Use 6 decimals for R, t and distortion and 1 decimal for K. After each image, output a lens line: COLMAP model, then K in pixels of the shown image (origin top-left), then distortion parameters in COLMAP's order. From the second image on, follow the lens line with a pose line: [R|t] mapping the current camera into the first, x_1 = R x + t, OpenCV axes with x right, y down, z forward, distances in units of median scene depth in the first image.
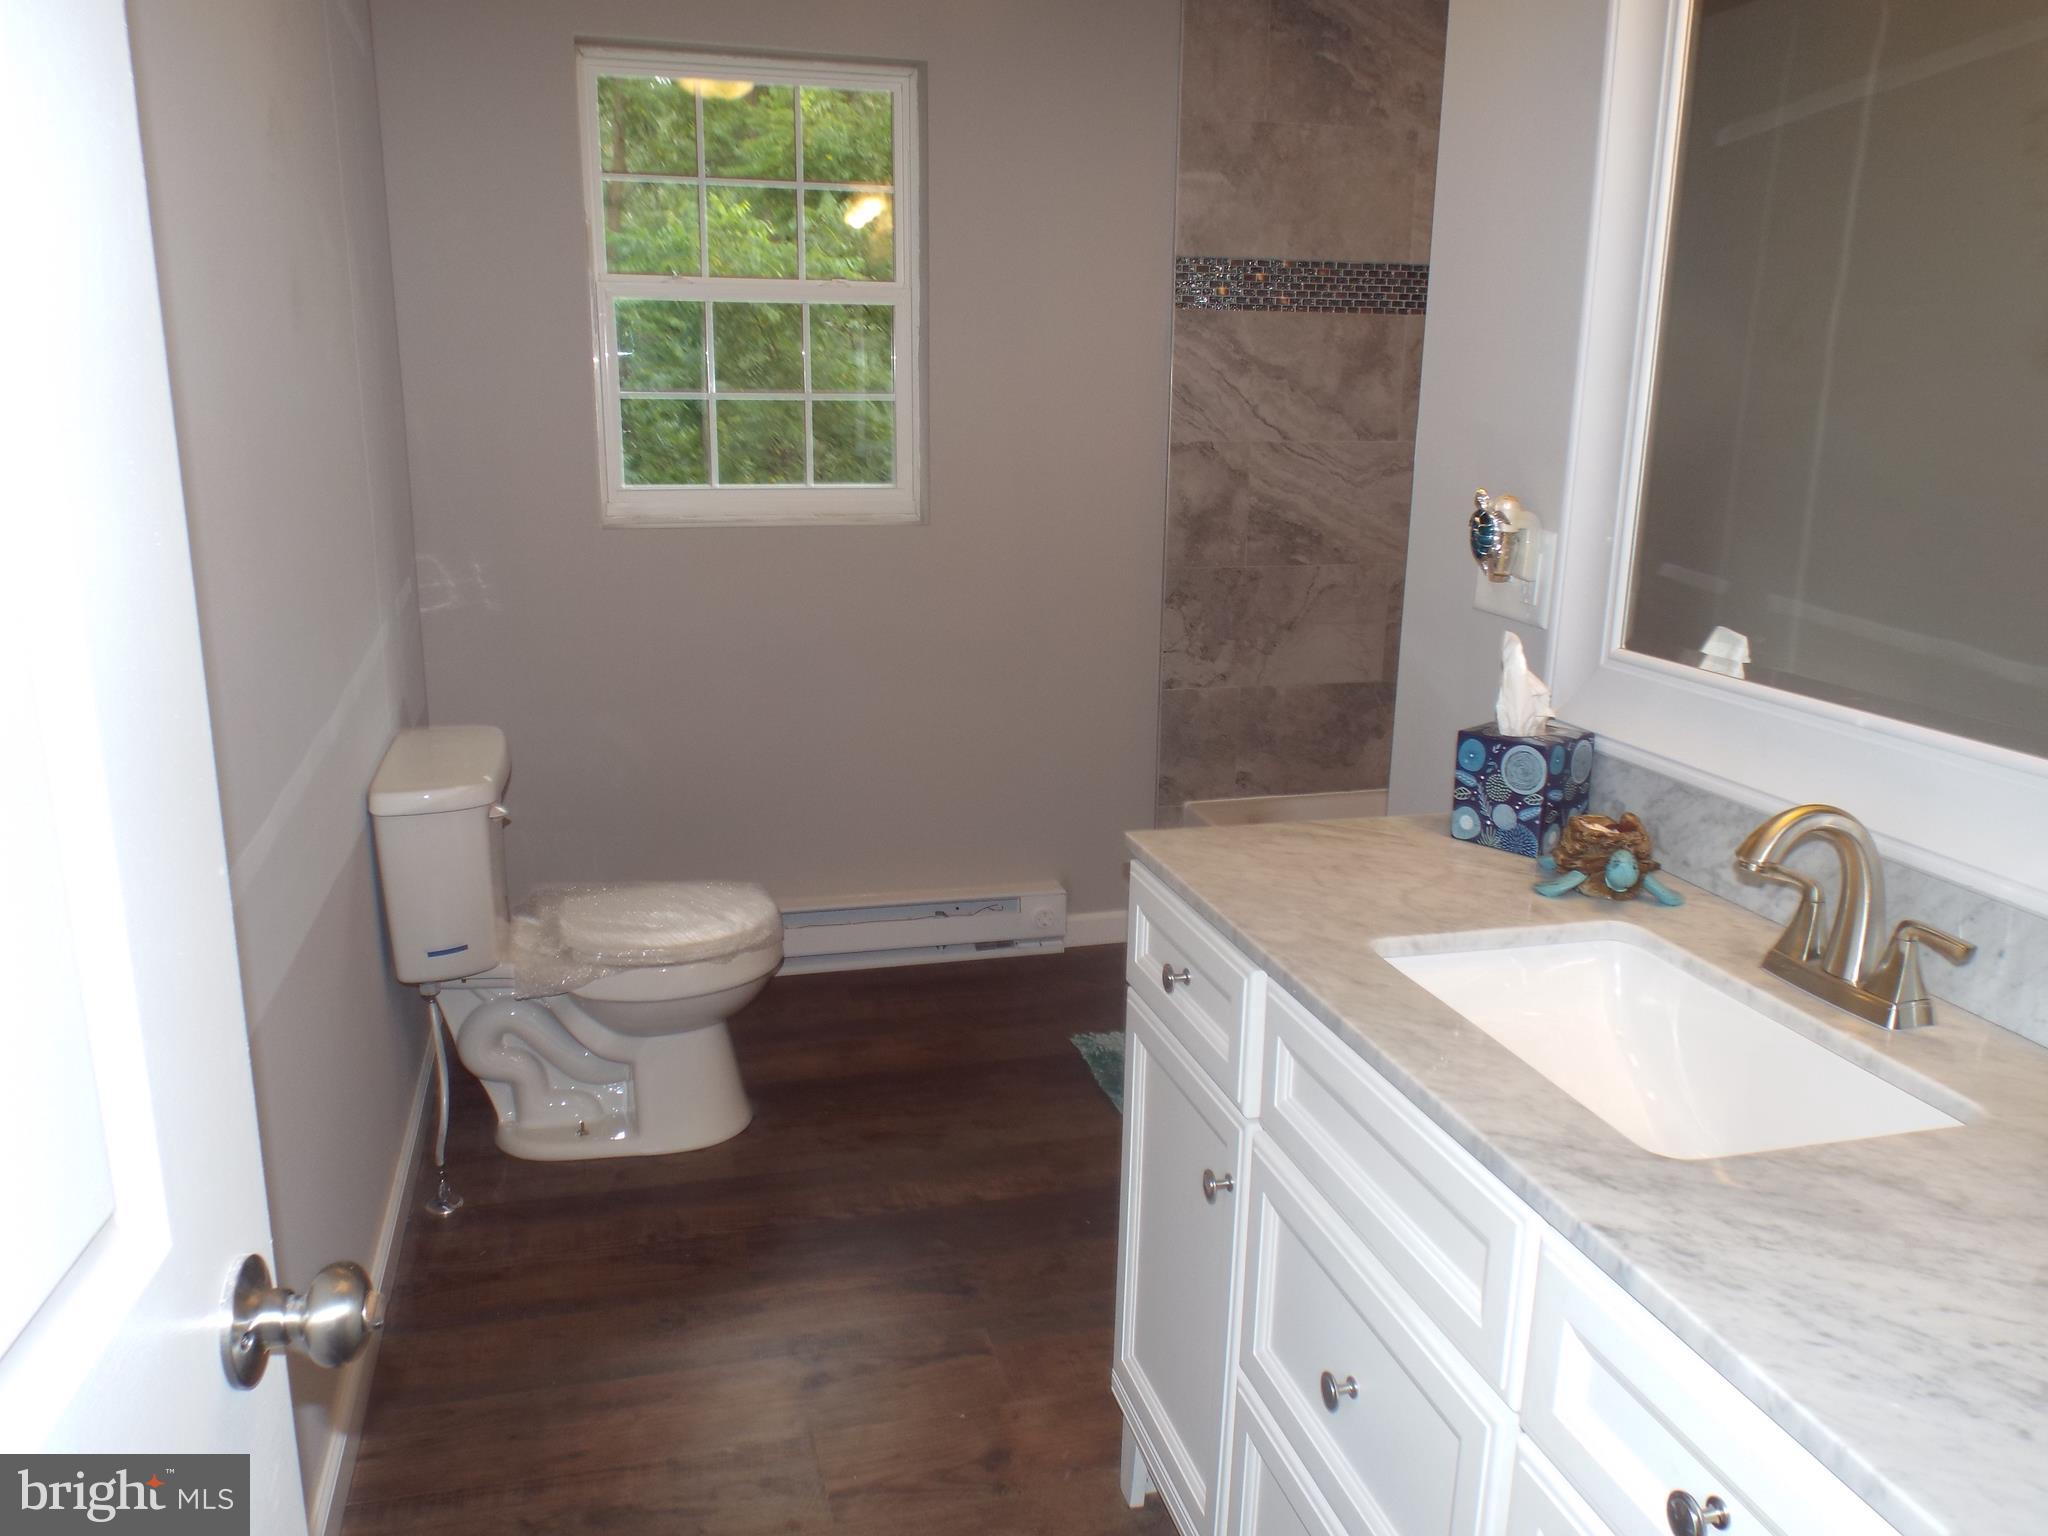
lens RADIAL K [[1530.9, 0, 1023.8], [0, 1530.9, 768.3], [0, 0, 1]] dist [0.001623, -0.025030]
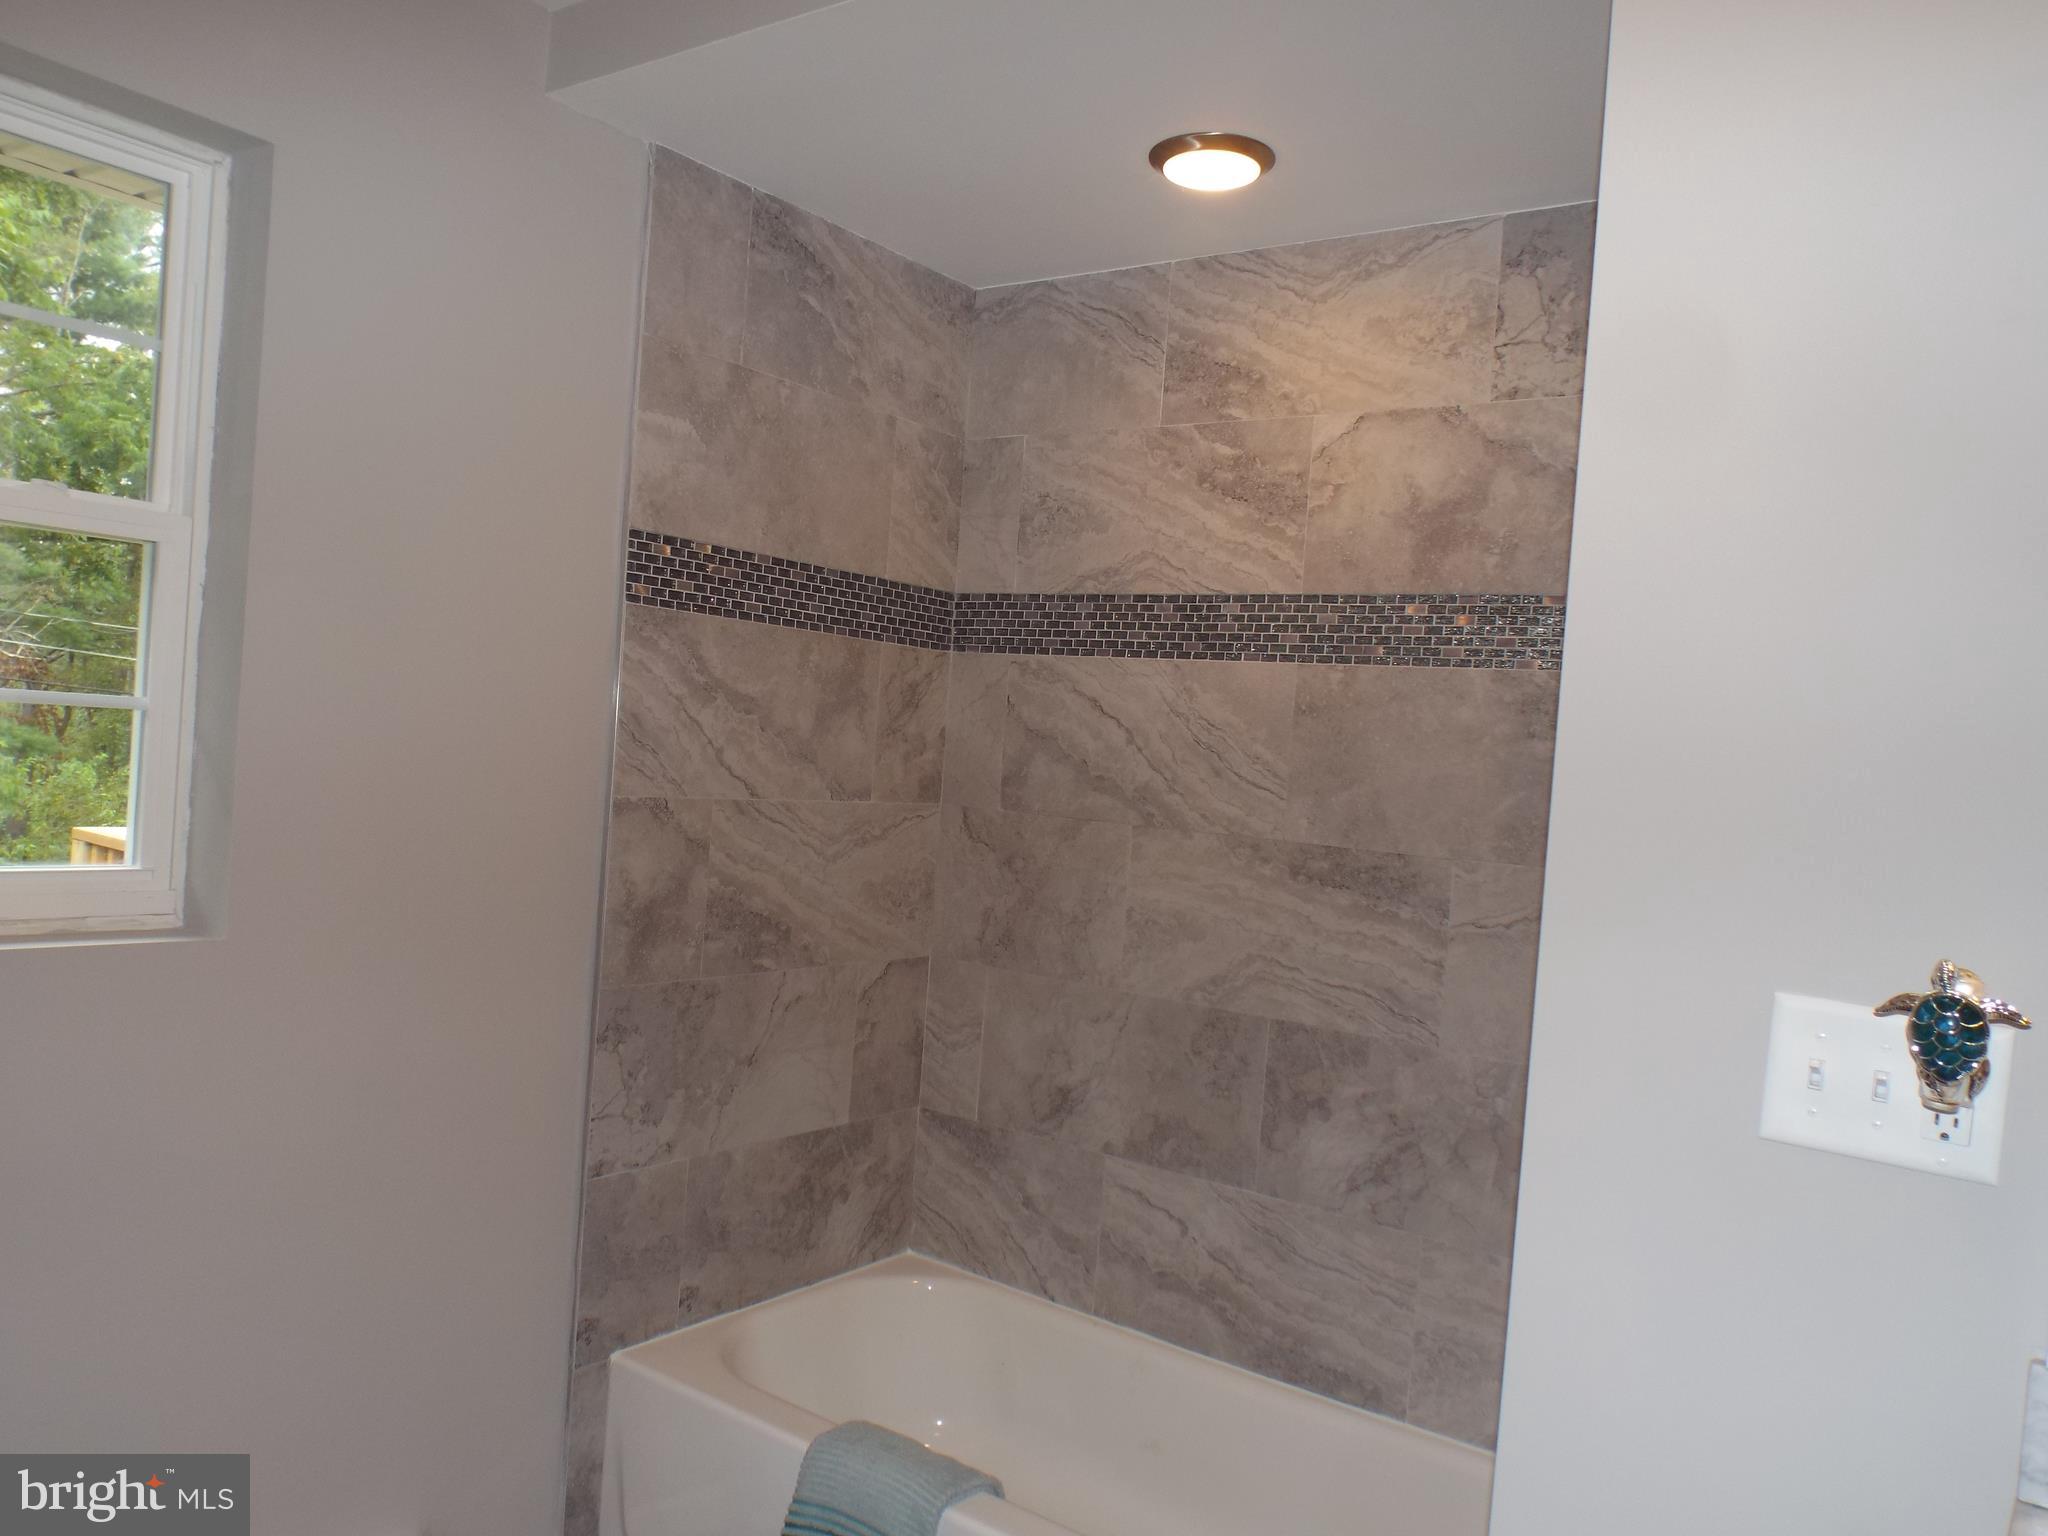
lens RADIAL K [[1530.9, 0, 1022.2], [0, 1530.9, 769.3], [0, 0, 1]] dist [0.001623, -0.025030]
pose [[0.768764, 0.039889, 0.638288, -0.184604], [0.084192, 0.983054, -0.162838, -0.101949], [-0.633967, 0.178923, 0.752378, 0.388220]]
